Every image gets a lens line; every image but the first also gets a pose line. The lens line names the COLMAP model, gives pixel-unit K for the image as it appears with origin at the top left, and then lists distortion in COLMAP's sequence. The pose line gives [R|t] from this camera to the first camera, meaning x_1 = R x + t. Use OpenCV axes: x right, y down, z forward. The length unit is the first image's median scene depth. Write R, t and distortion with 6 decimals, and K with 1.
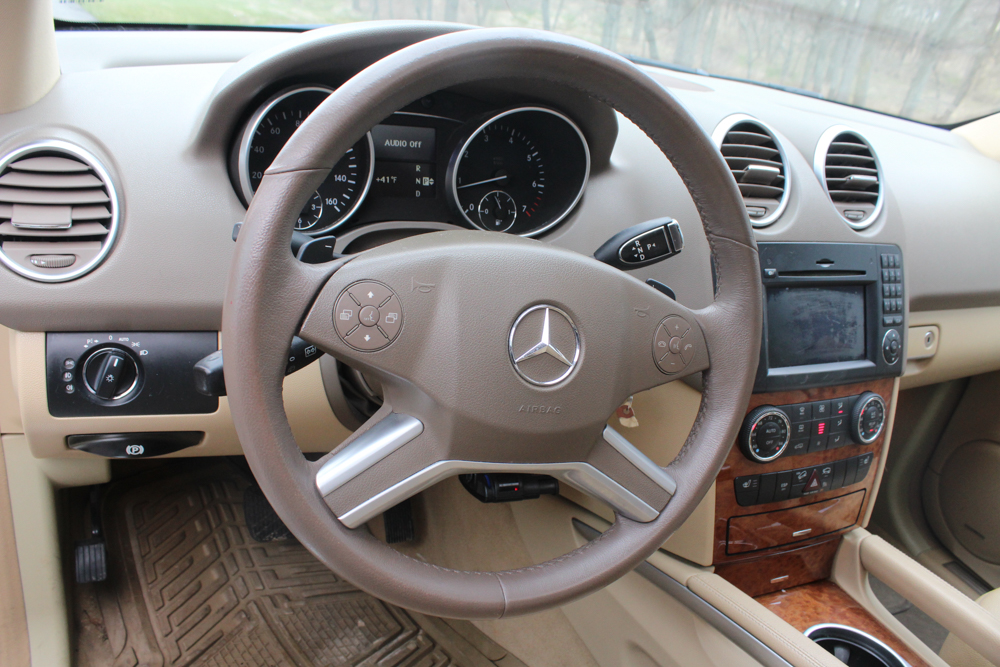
lens RADIAL K [[827.9, 0, 495.1], [0, 827.9, 344.4], [0, 0, 1]] dist [-0.168447, 0.150763]
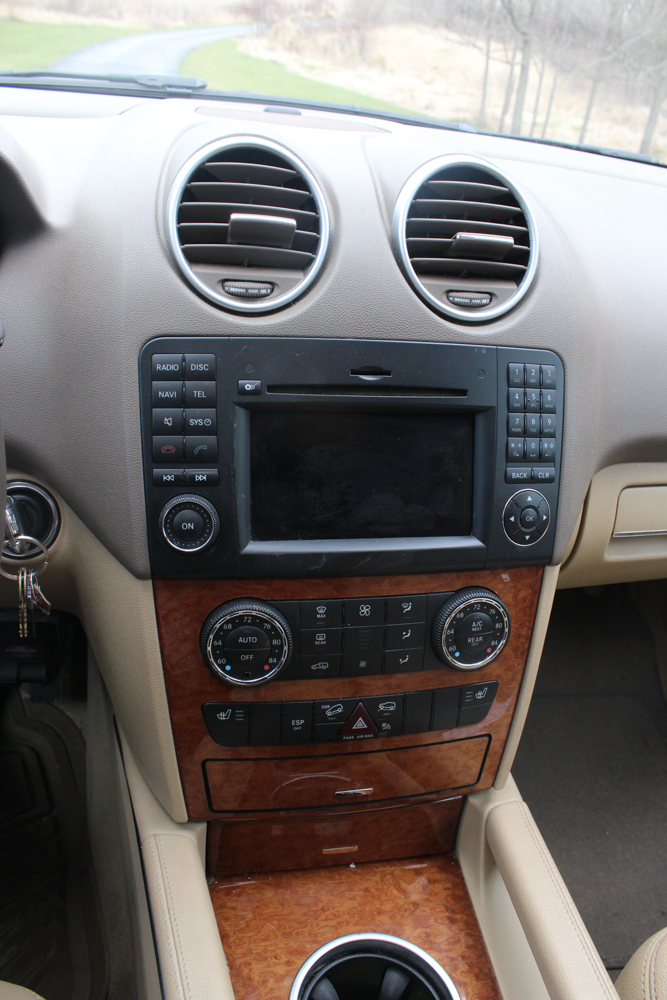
lens RADIAL K [[831.6, 0, 345.1], [0, 831.6, 506.5], [0, 0, 1]] dist [-0.168339, 0.150258]
pose [[0.976942, 0.062418, -0.204175, 0.501447], [-0.052513, 0.997182, 0.053585, -0.032345], [0.206944, -0.041628, 0.977467, 0.368241]]
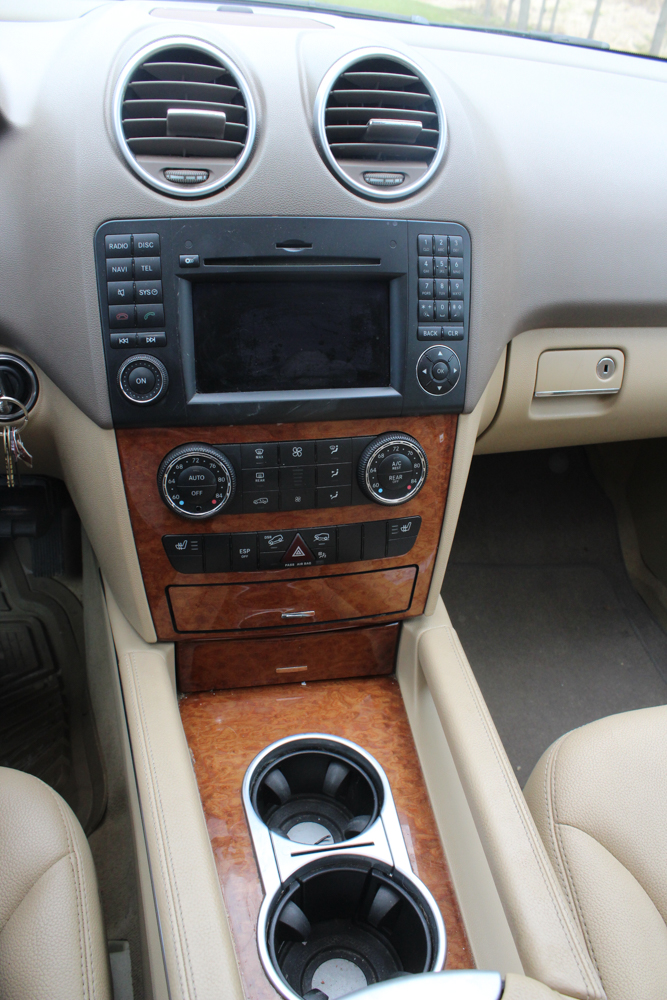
lens RADIAL K [[831.6, 0, 345.1], [0, 831.6, 506.5], [0, 0, 1]] dist [-0.168339, 0.150258]
pose [[0.975142, 0.060605, -0.213134, 0.592396], [-0.026728, 0.987018, 0.158373, 0.008564], [0.219965, -0.148739, 0.964102, 0.277135]]
